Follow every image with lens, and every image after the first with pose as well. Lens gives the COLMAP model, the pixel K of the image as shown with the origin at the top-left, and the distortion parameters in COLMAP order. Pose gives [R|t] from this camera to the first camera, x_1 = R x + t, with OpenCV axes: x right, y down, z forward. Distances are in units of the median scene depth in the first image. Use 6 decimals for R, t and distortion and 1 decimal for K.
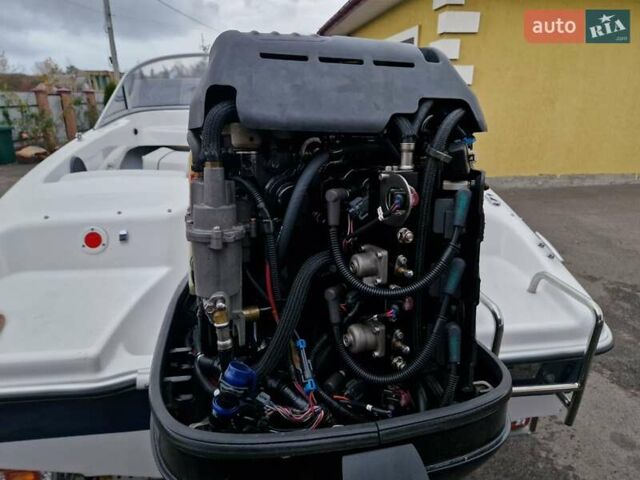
lens RADIAL K [[429.8, 0, 312.2], [0, 429.8, 238.5], [0, 0, 1]] dist [0.065092, -0.054001]
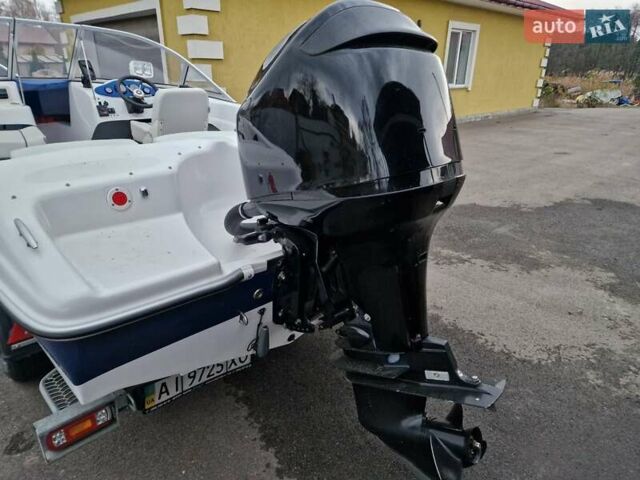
lens RADIAL K [[429.8, 0, 316.7], [0, 429.8, 240.0], [0, 0, 1]] dist [0.065092, -0.054001]
pose [[0.805680, -0.208166, 0.554569, -0.149165], [0.174795, 0.978077, 0.113193, 0.014352], [-0.565974, 0.005739, 0.824403, -0.049407]]
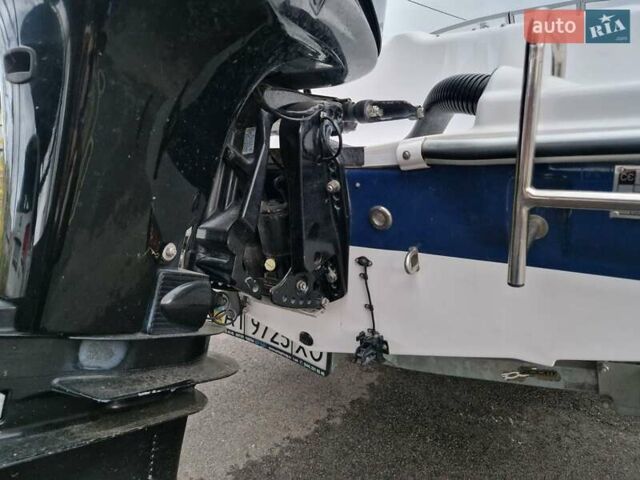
lens RADIAL K [[429.8, 0, 317.8], [0, 429.8, 239.9], [0, 0, 1]] dist [0.065092, -0.054001]
pose [[0.710472, 0.104481, -0.695926, 0.099403], [-0.191613, 0.980274, -0.048447, 0.079129], [0.677136, 0.167769, 0.716478, 0.079608]]
